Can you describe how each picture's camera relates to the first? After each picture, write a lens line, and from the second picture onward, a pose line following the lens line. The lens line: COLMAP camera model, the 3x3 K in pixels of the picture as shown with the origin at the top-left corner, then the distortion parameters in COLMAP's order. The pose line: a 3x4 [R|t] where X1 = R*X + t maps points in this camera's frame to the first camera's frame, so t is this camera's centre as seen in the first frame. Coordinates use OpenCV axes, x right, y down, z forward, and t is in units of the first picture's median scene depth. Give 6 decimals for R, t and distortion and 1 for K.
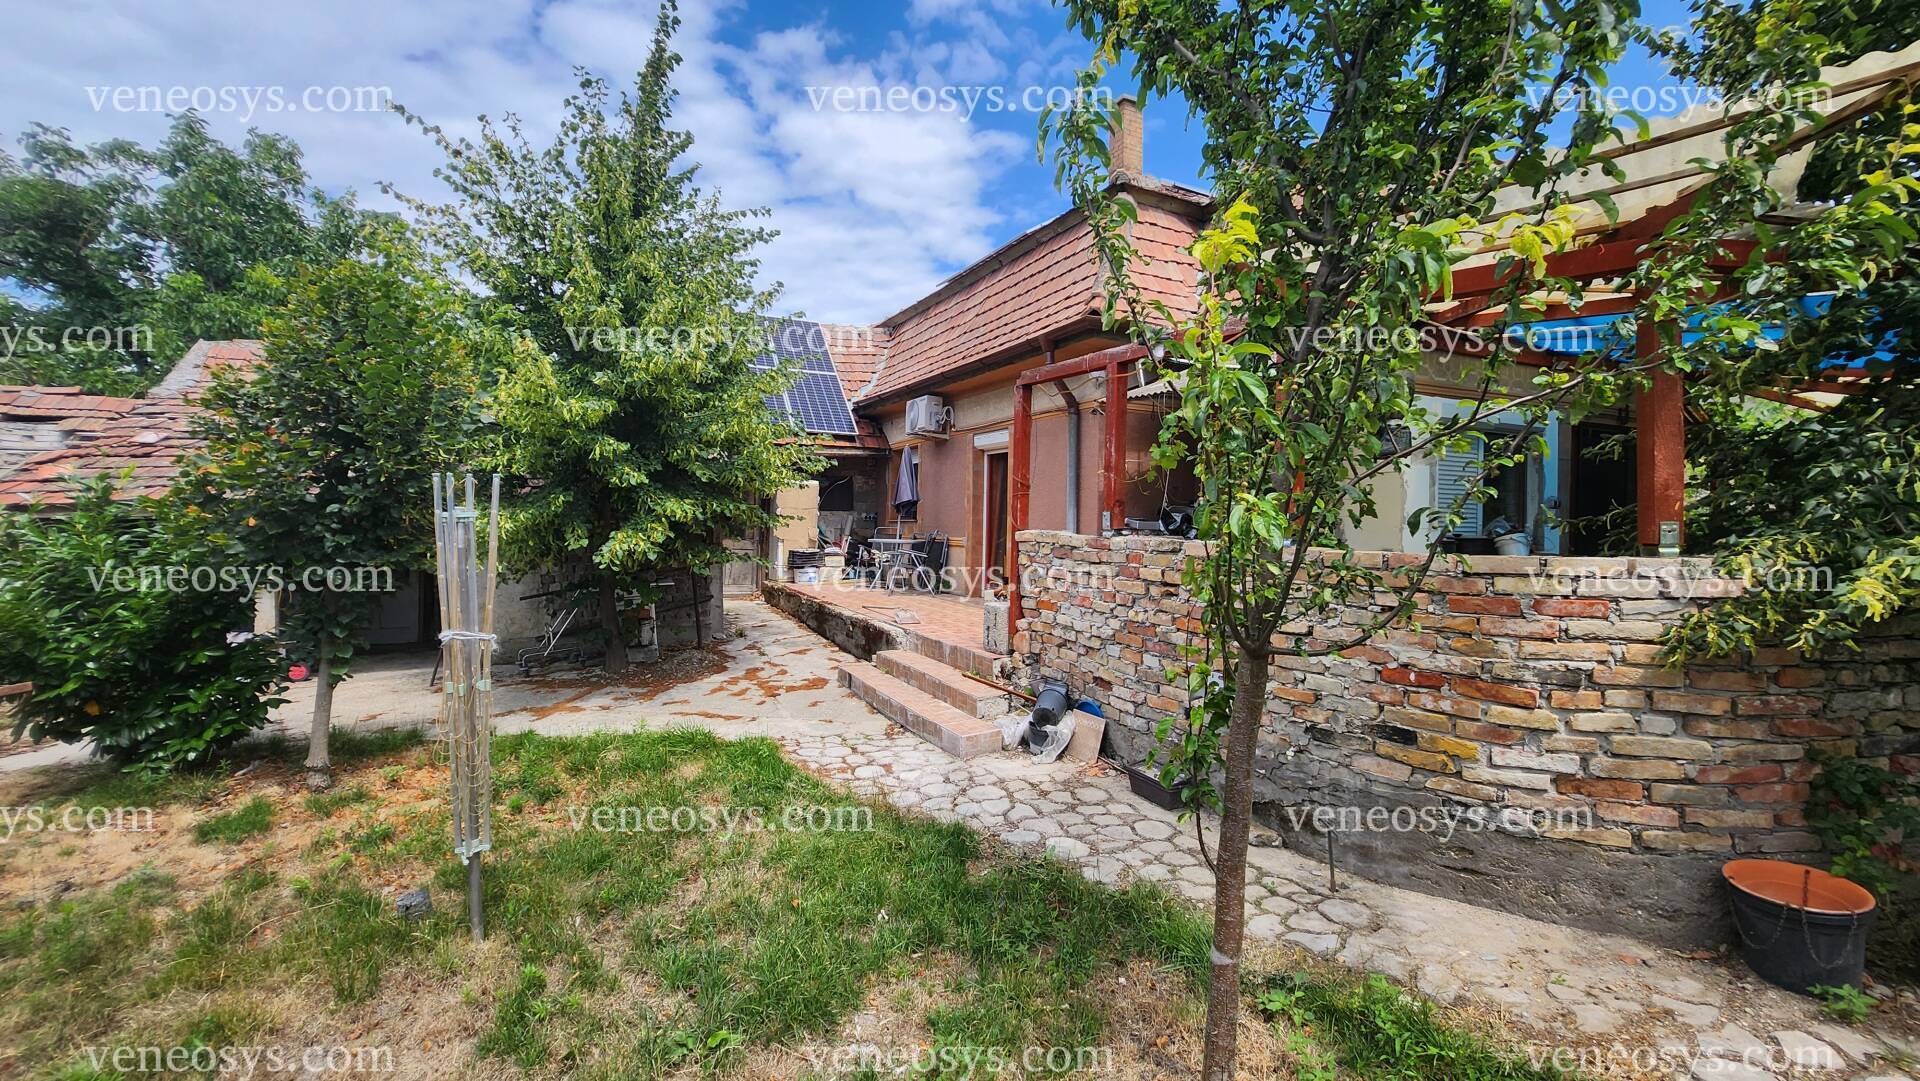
lens RADIAL K [[769.4, 0, 957.2], [0, 769.4, 526.9], [0, 0, 1]] dist [-0.009179, -0.004282]
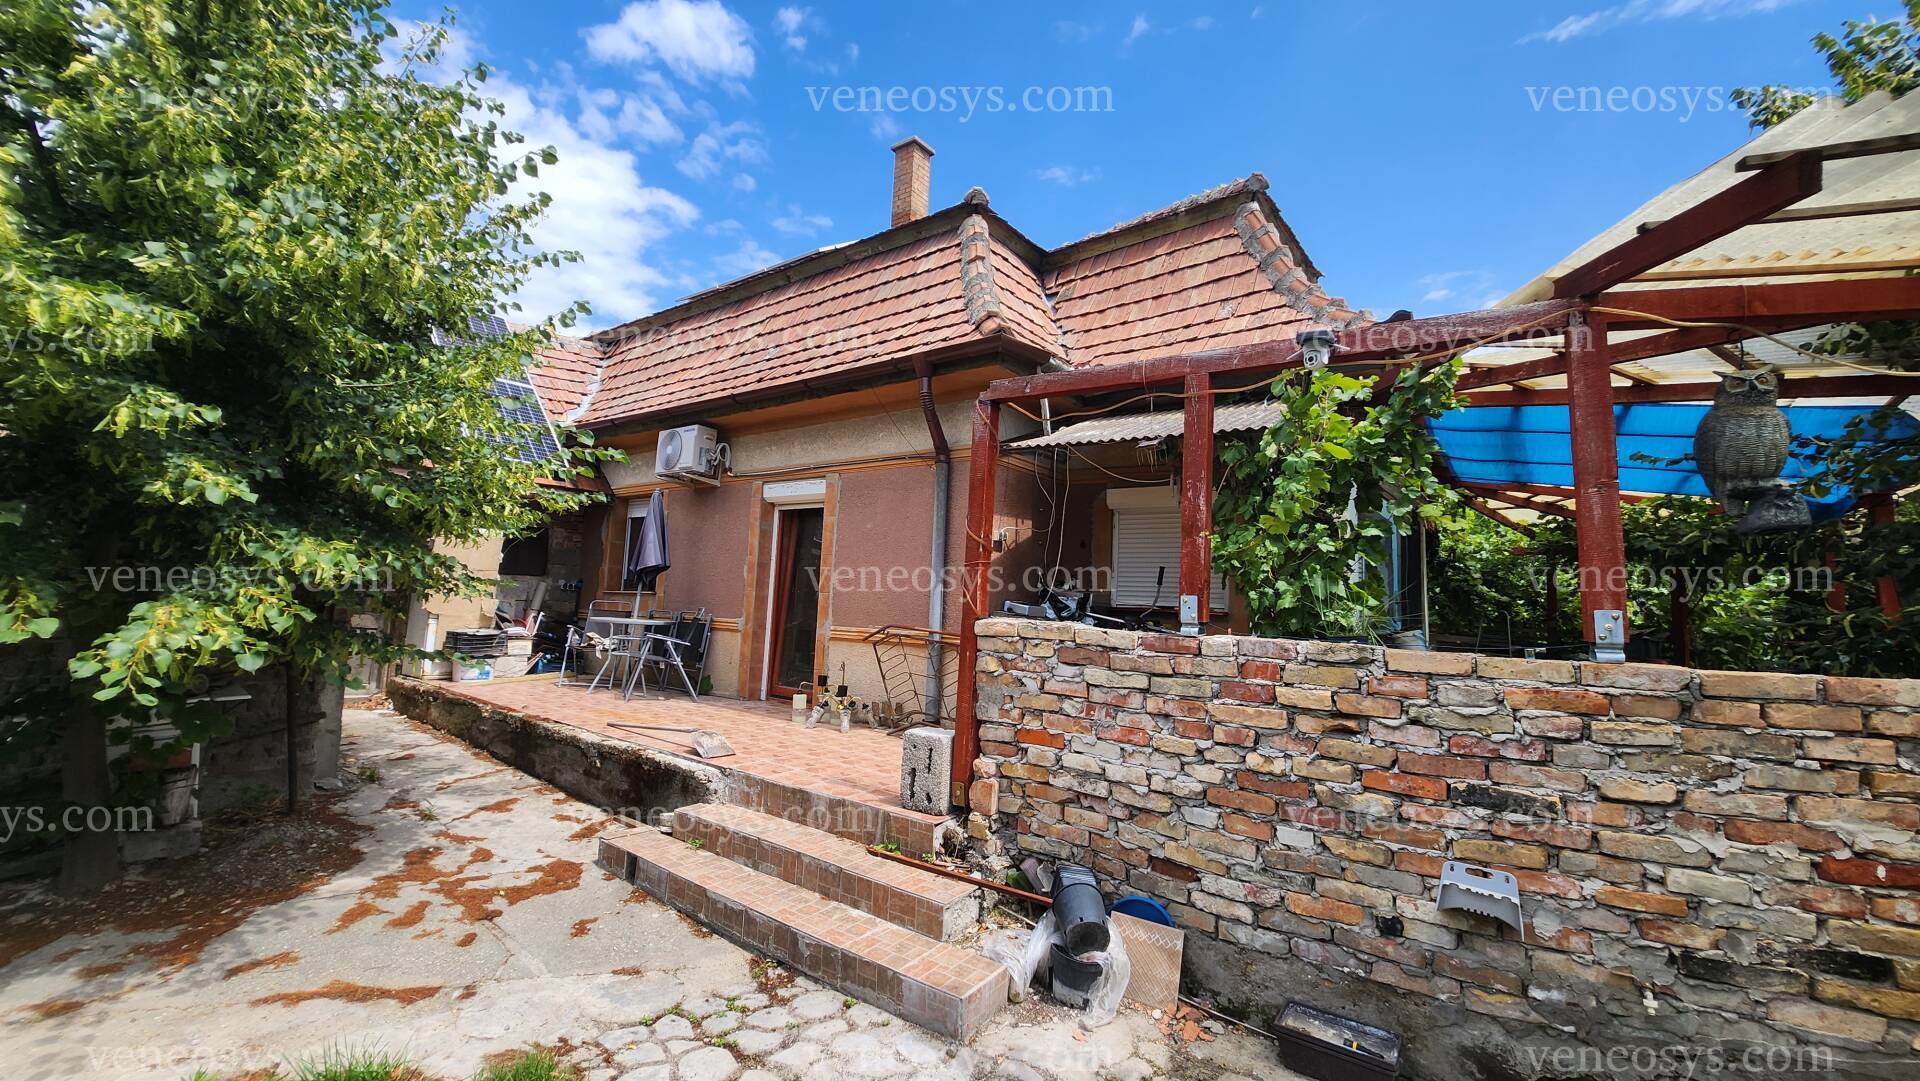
lens RADIAL K [[769.4, 0, 957.2], [0, 769.4, 526.9], [0, 0, 1]] dist [-0.009179, -0.004282]
pose [[0.903015, 0.066399, 0.424447, -0.212354], [-0.024701, 0.994374, -0.103006, -0.004578], [-0.428899, 0.082532, 0.899575, 0.406679]]
